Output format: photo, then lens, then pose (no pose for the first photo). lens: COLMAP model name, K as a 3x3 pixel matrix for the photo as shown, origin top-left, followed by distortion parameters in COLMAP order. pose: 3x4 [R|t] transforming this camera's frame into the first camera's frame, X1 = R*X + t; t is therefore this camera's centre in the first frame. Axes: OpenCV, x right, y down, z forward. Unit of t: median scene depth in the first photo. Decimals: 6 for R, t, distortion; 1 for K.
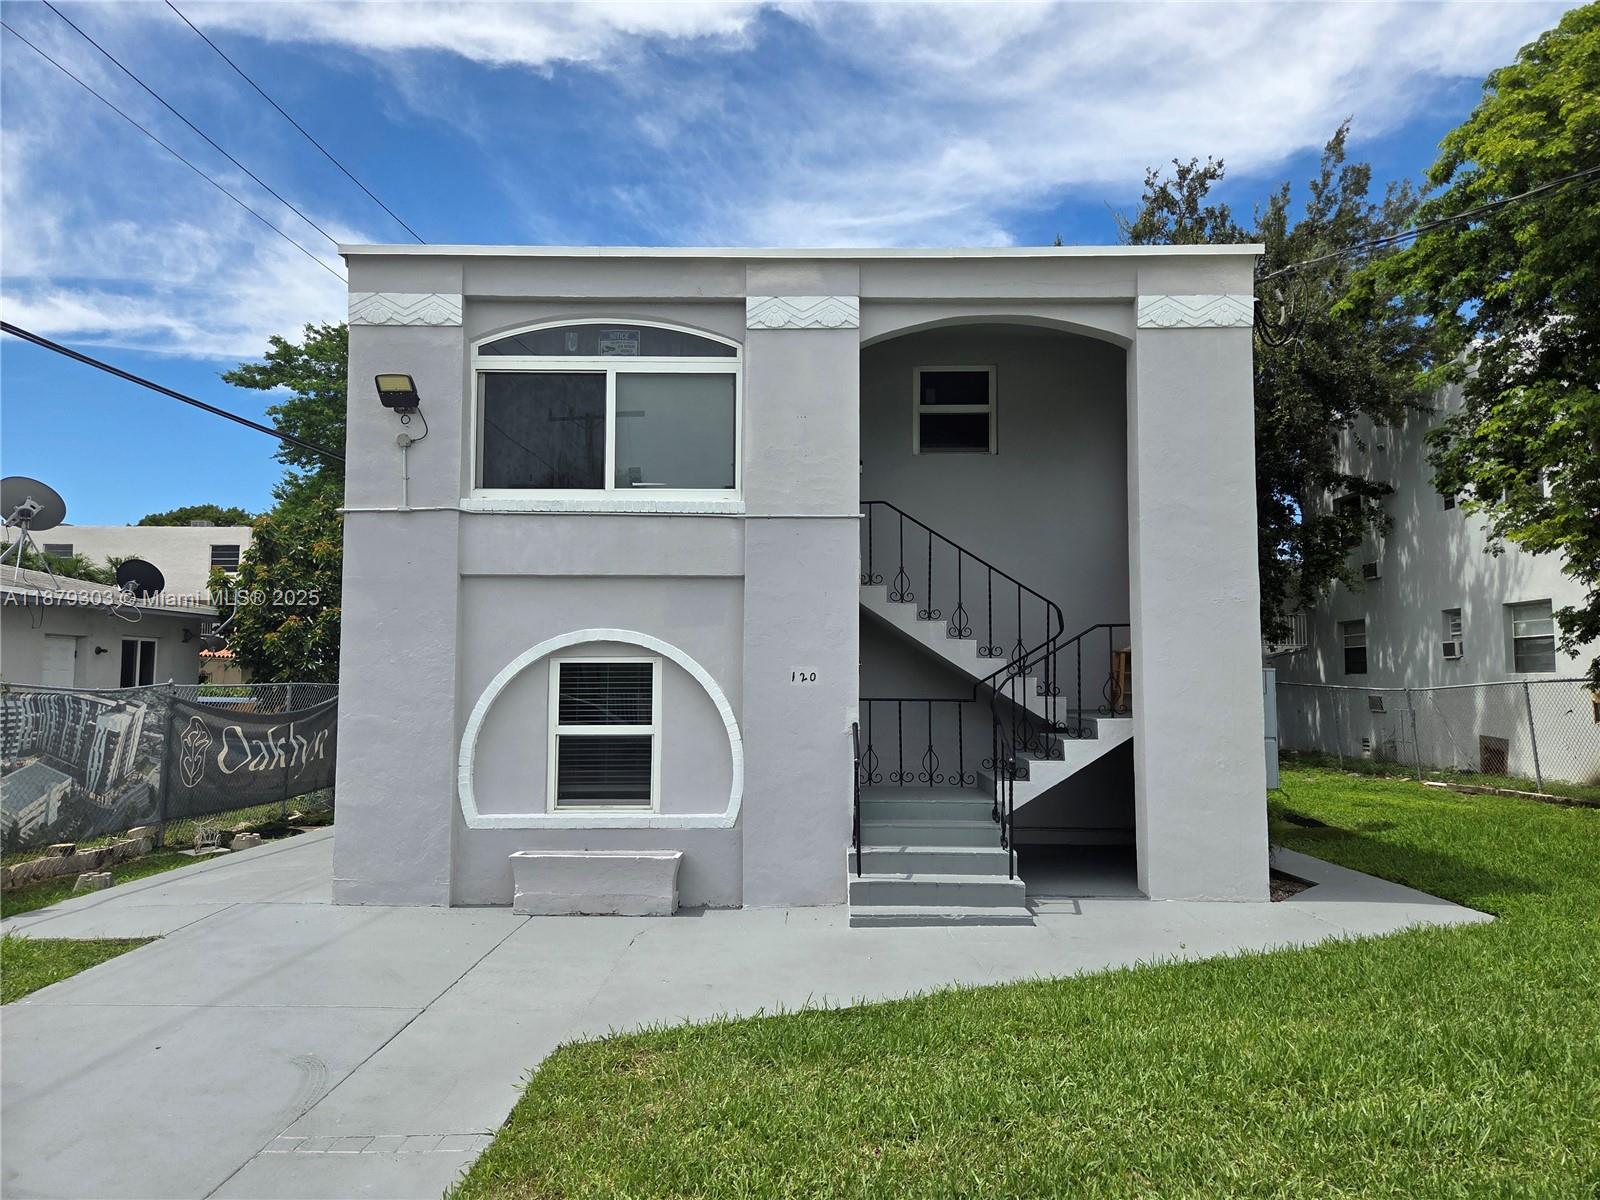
lens RADIAL K [[1074.4, 0, 802.9], [0, 1074.4, 601.7], [0, 0, 1]] dist [0.059320, -0.052972]
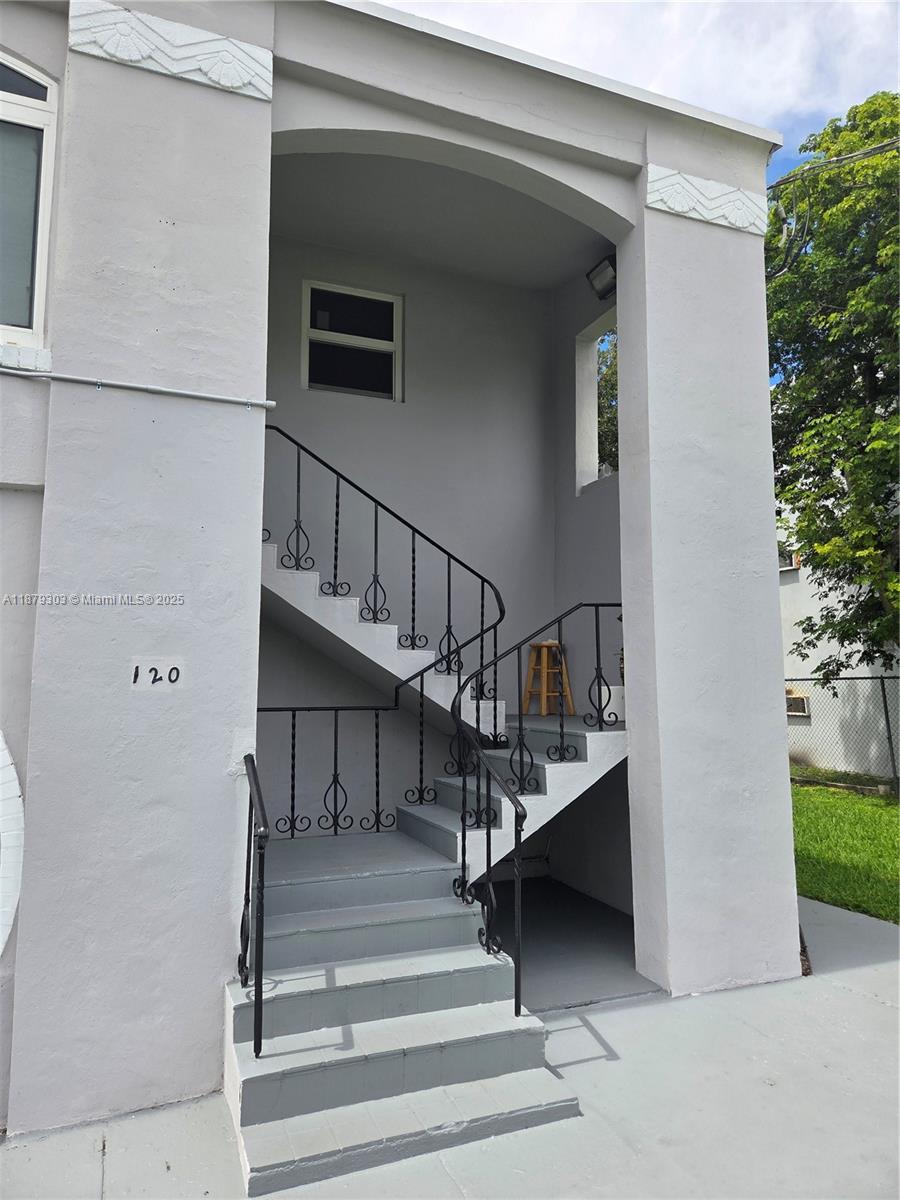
lens RADIAL K [[805.8, 0, 447.8], [0, 805.8, 592.0], [0, 0, 1]] dist [0.059320, -0.052972]
pose [[0.922503, 0.039610, 0.383952, -0.022397], [-0.025047, 0.998767, -0.042857, 0.040149], [-0.385176, 0.029919, 0.922358, 0.538295]]
